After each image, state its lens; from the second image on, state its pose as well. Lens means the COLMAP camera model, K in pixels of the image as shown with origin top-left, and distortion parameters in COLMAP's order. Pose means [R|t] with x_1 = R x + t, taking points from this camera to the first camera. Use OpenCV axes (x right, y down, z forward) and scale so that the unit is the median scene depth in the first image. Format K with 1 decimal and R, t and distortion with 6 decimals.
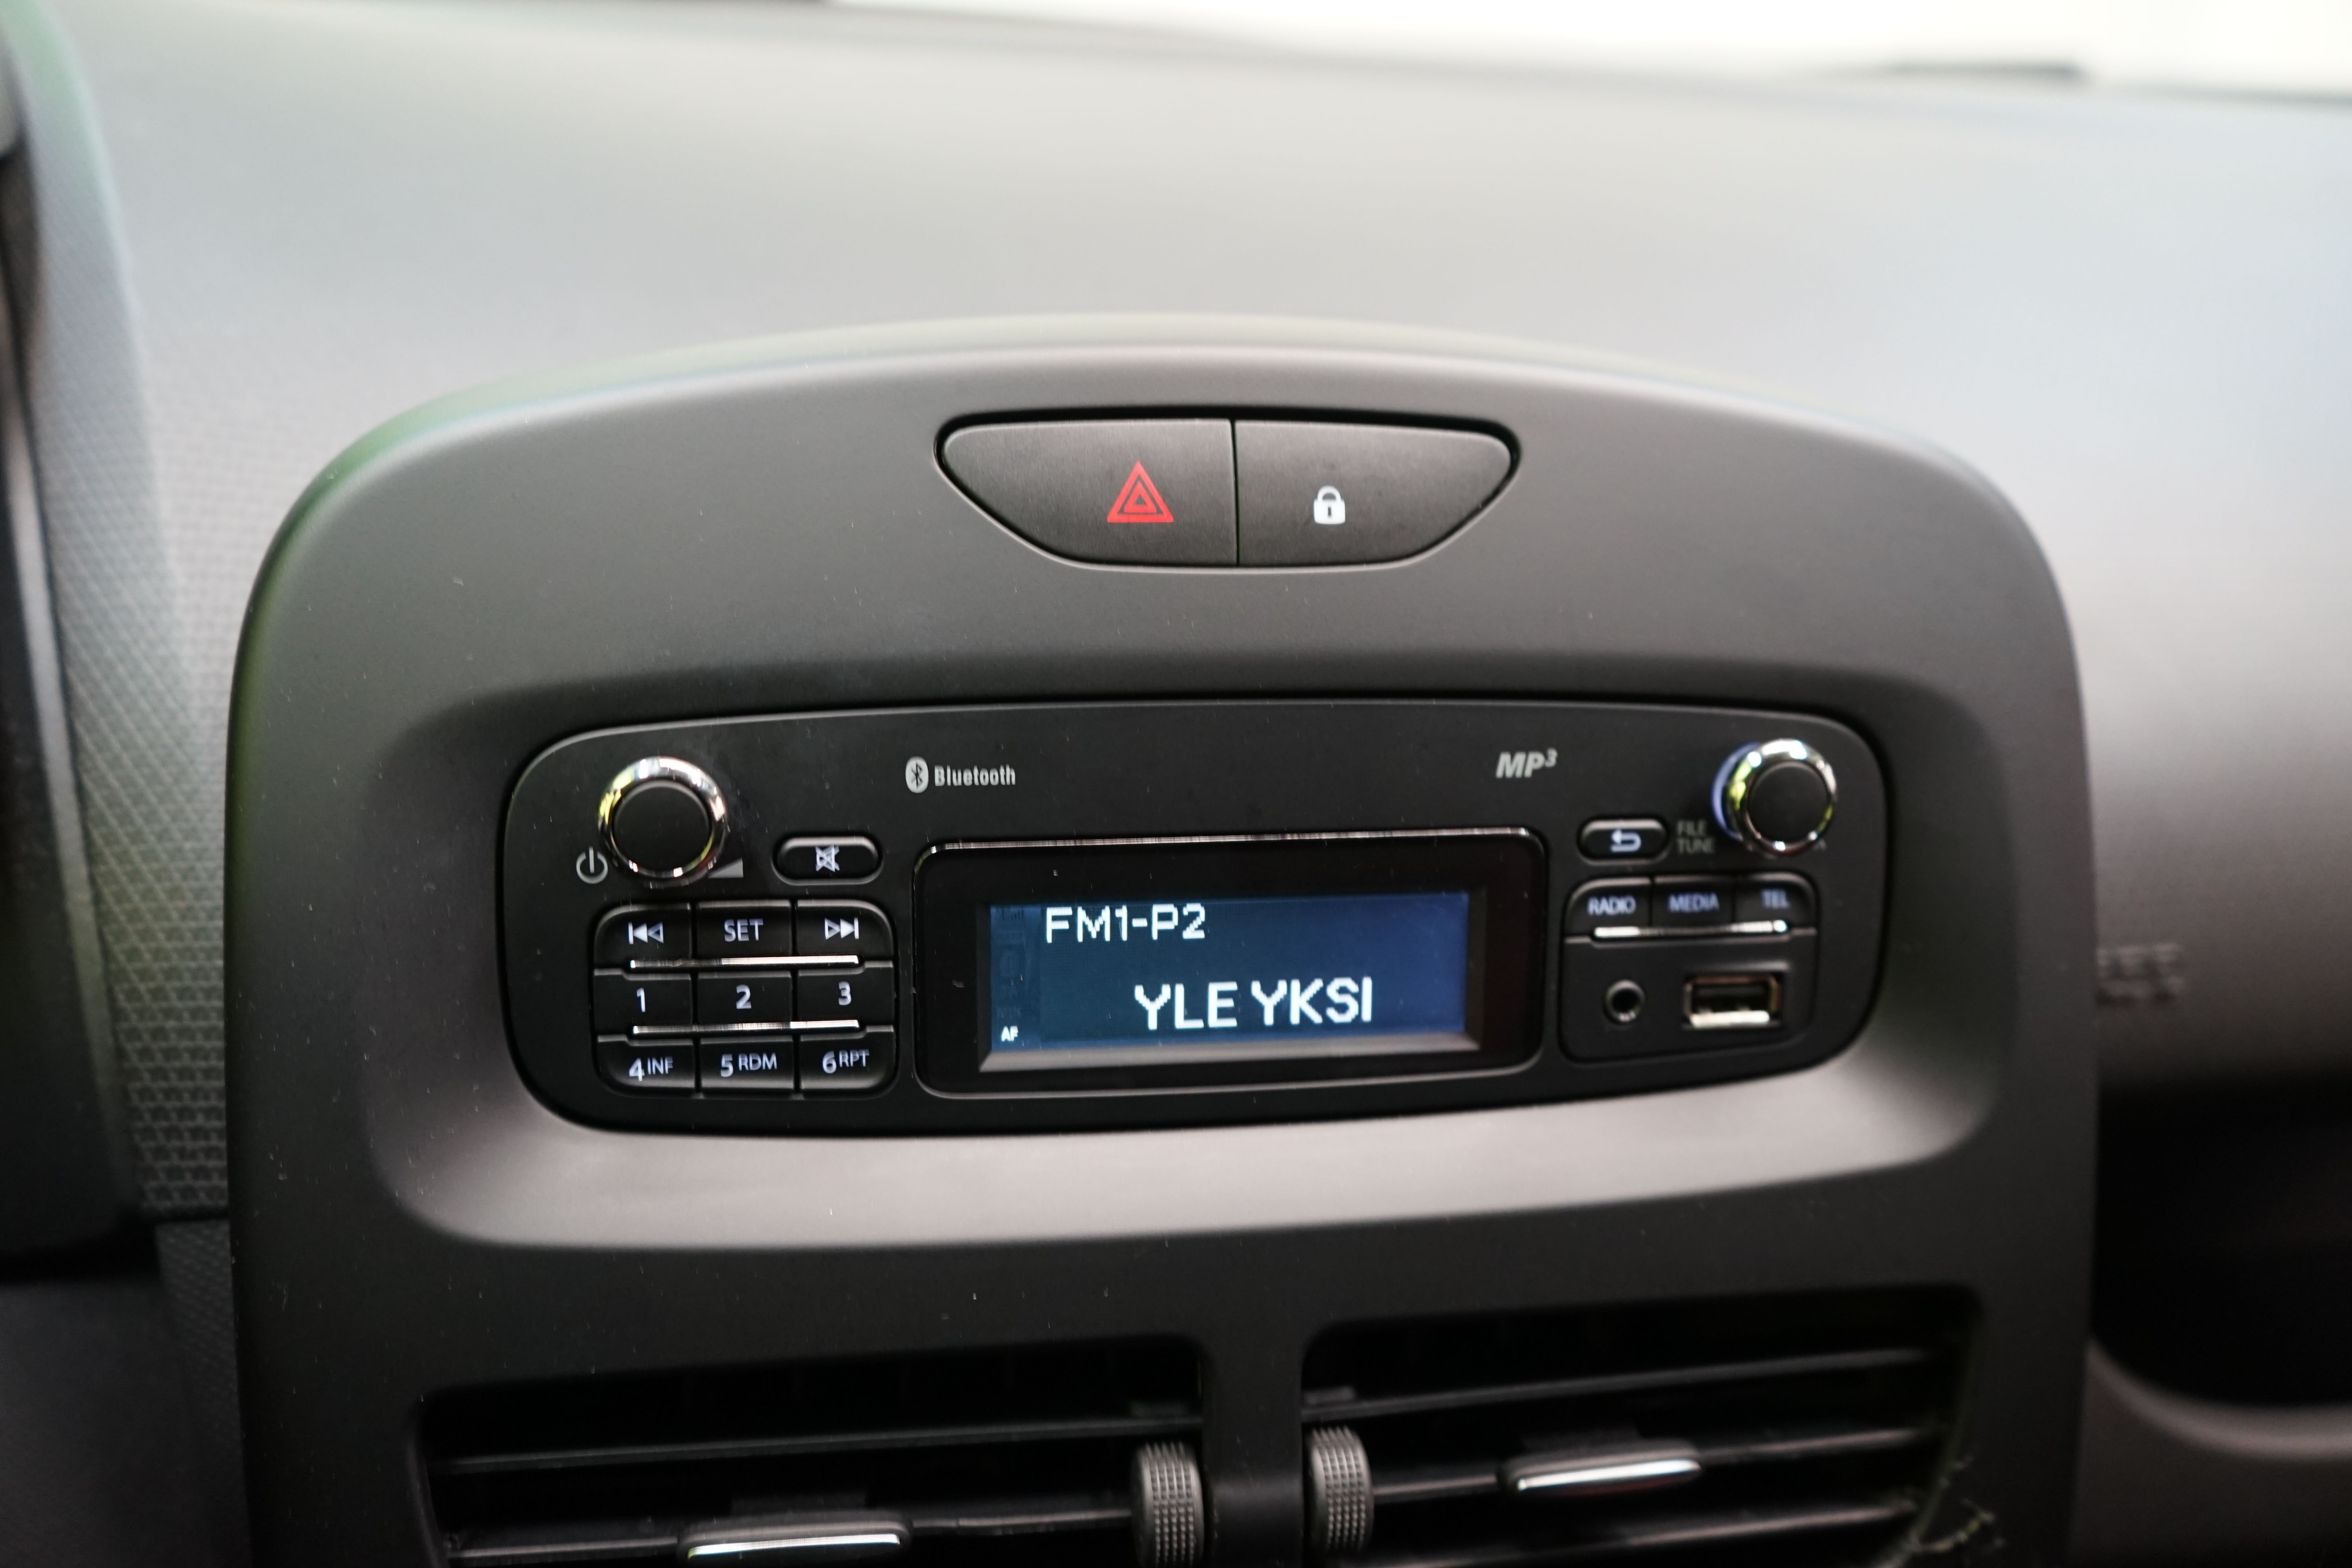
lens RADIAL K [[1881.2, 0, 1171.6], [0, 1881.2, 792.0], [0, 0, 1]] dist [0.006012, 0.006918]
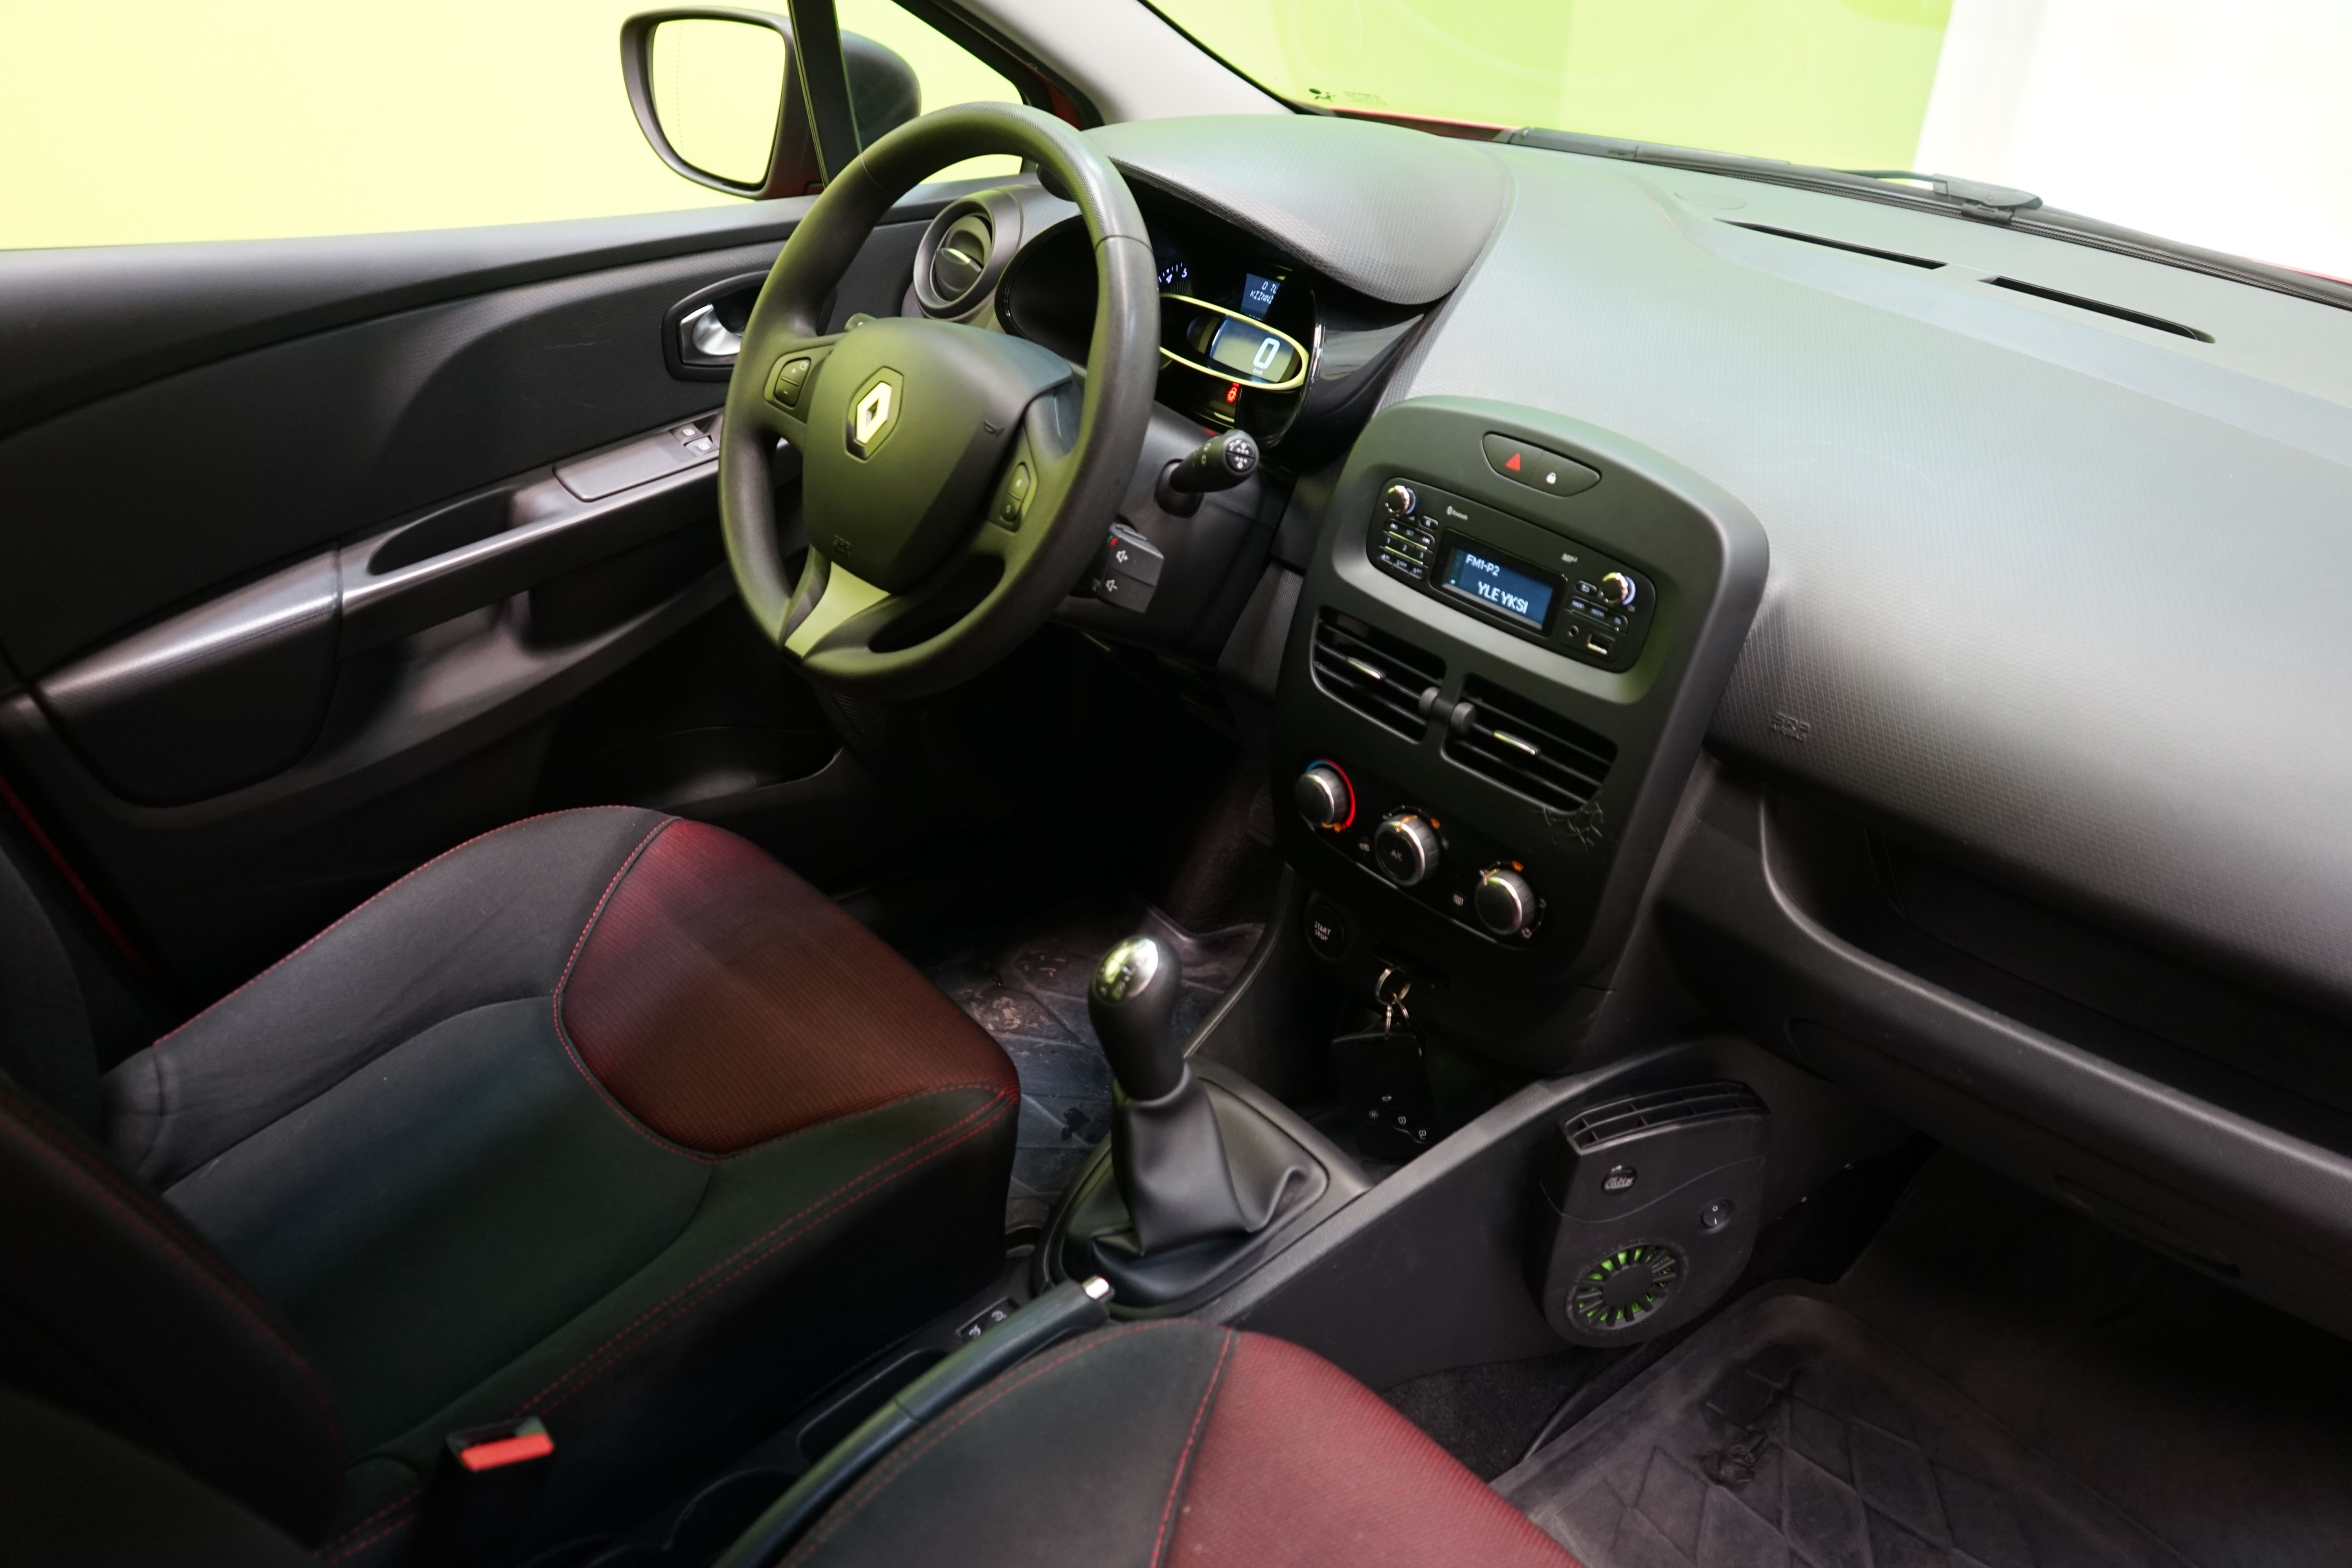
lens RADIAL K [[1881.2, 0, 1173.3], [0, 1881.2, 783.0], [0, 0, 1]] dist [0.006012, 0.006918]
pose [[0.509501, 0.393787, -0.765076, 2.888575], [-0.343000, 0.908387, 0.239130, -0.239986], [0.789151, 0.140584, 0.597893, -1.835936]]
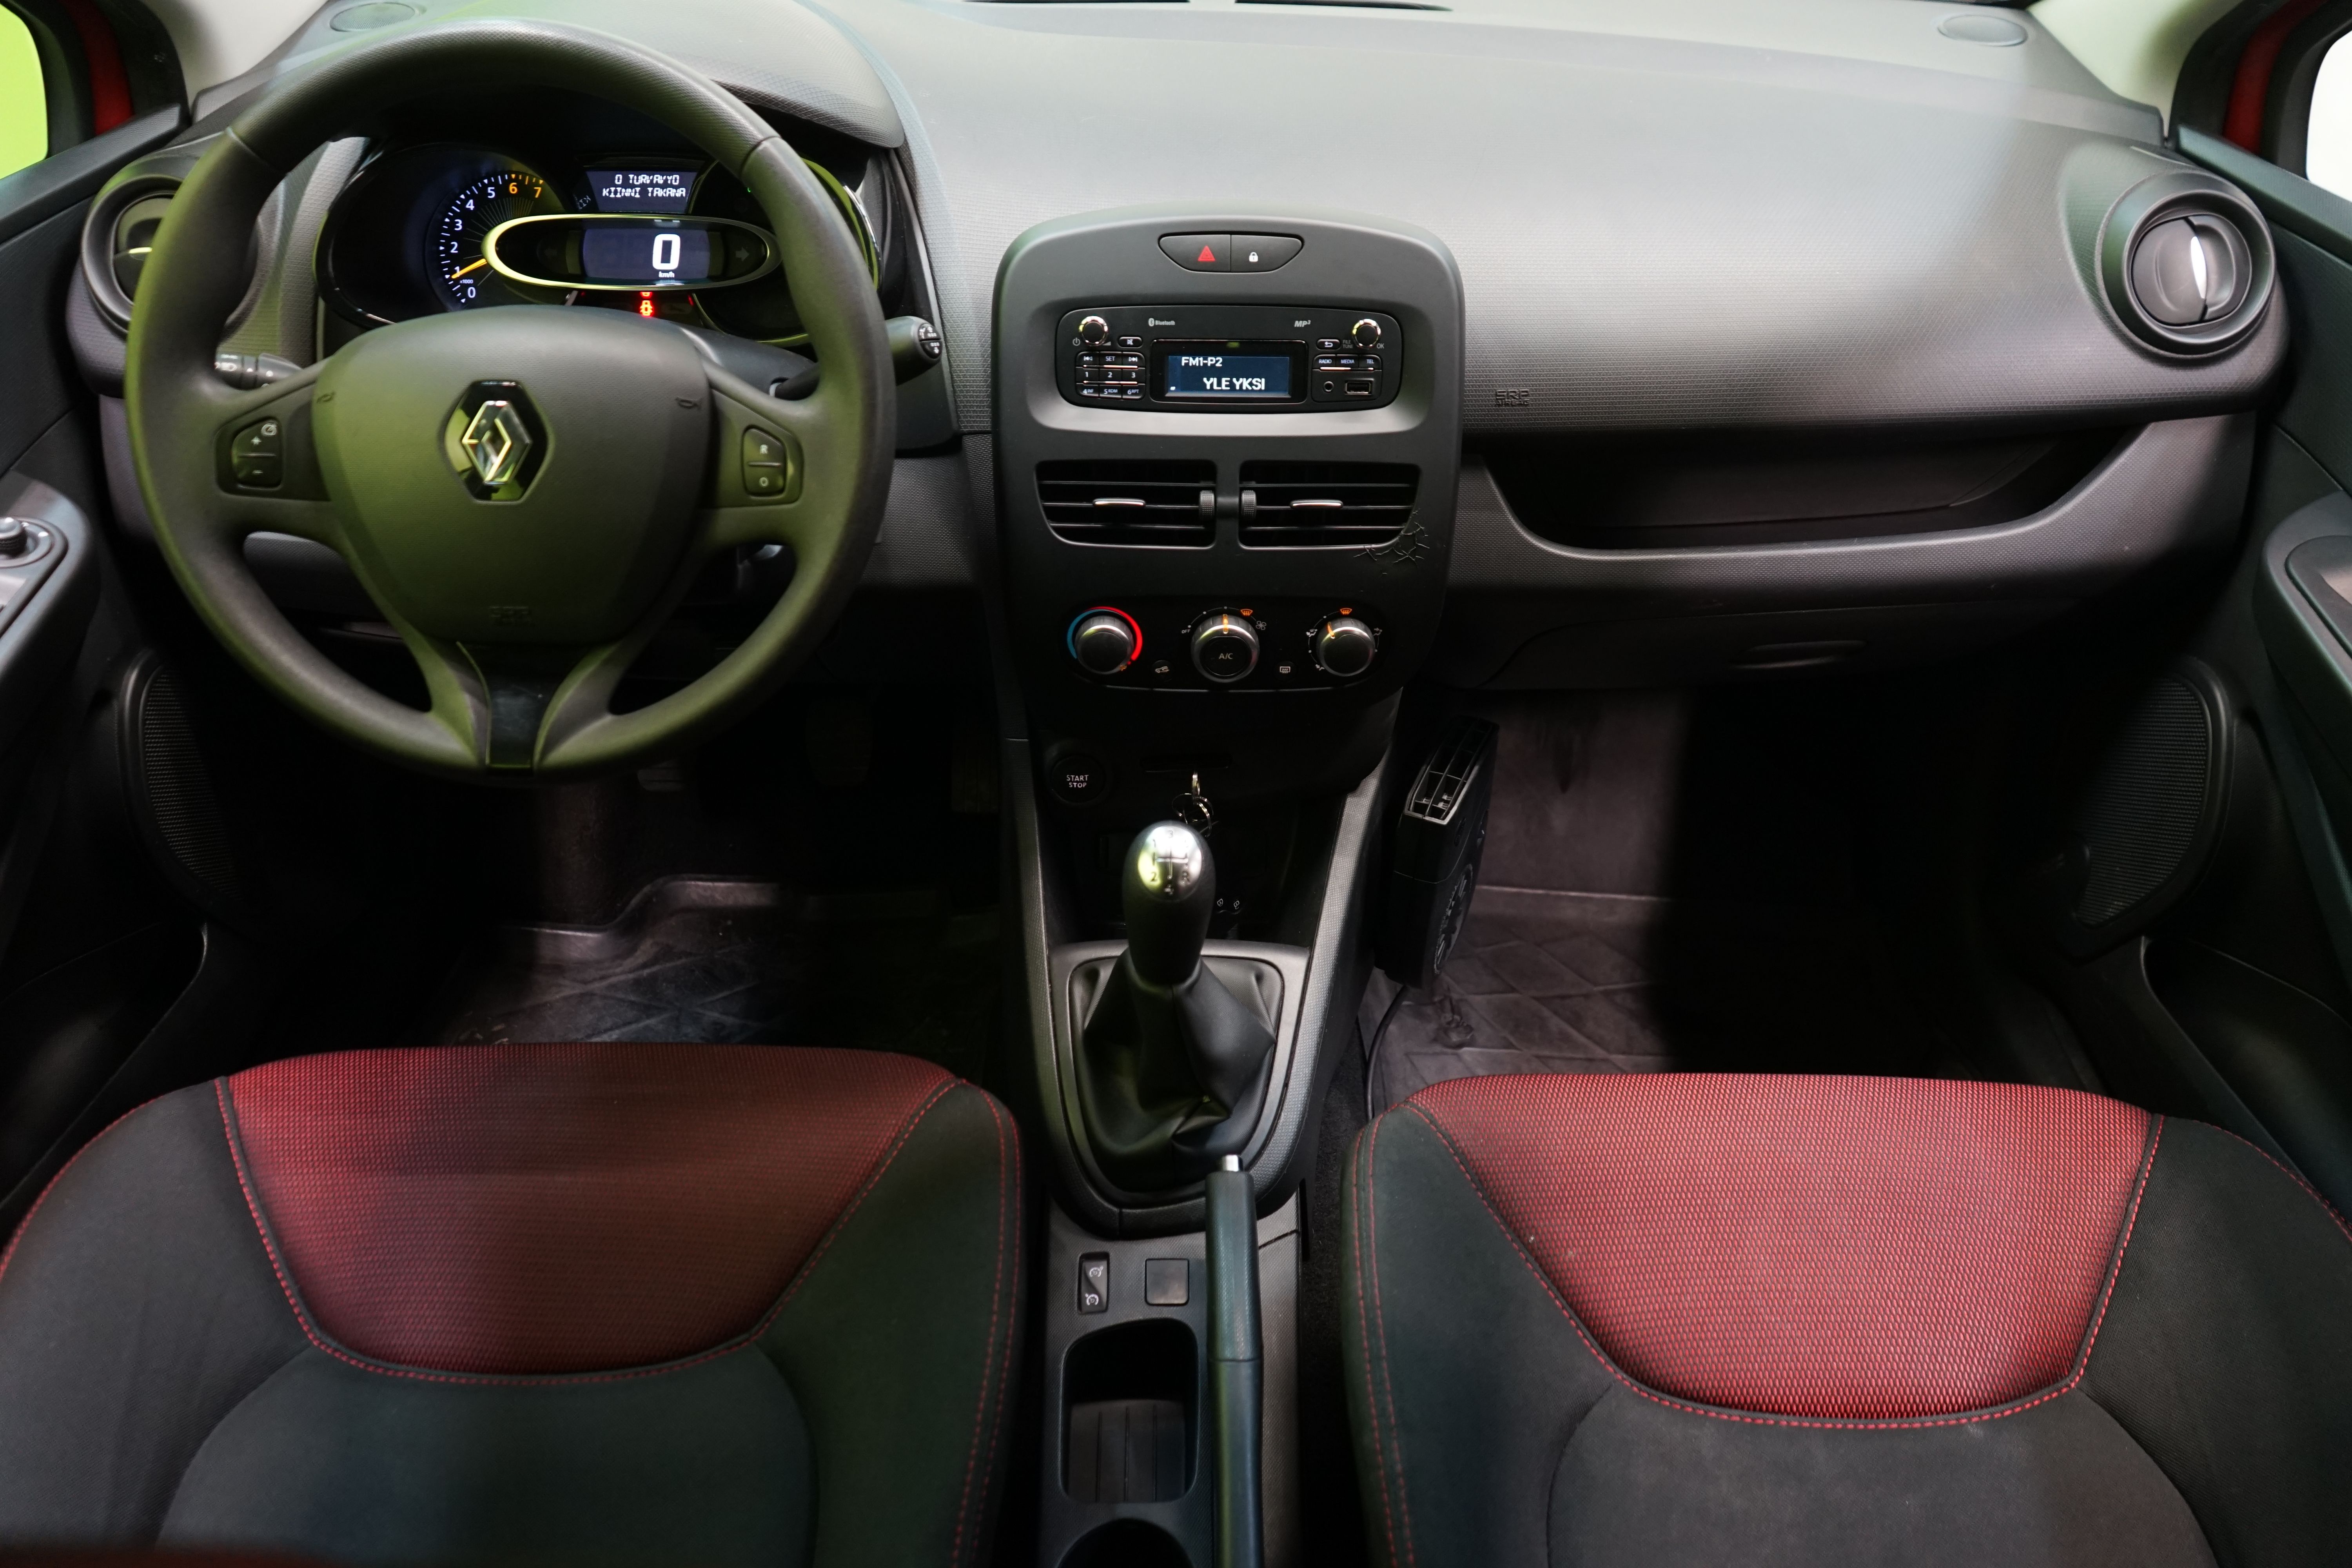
lens RADIAL K [[1881.2, 0, 1177.0], [0, 1881.2, 780.3], [0, 0, 1]] dist [0.006012, 0.006918]
pose [[0.983803, 0.062512, -0.168002, 0.672719], [-0.029053, 0.980436, 0.194680, 0.169662], [0.176886, -0.186646, 0.966372, -3.158580]]
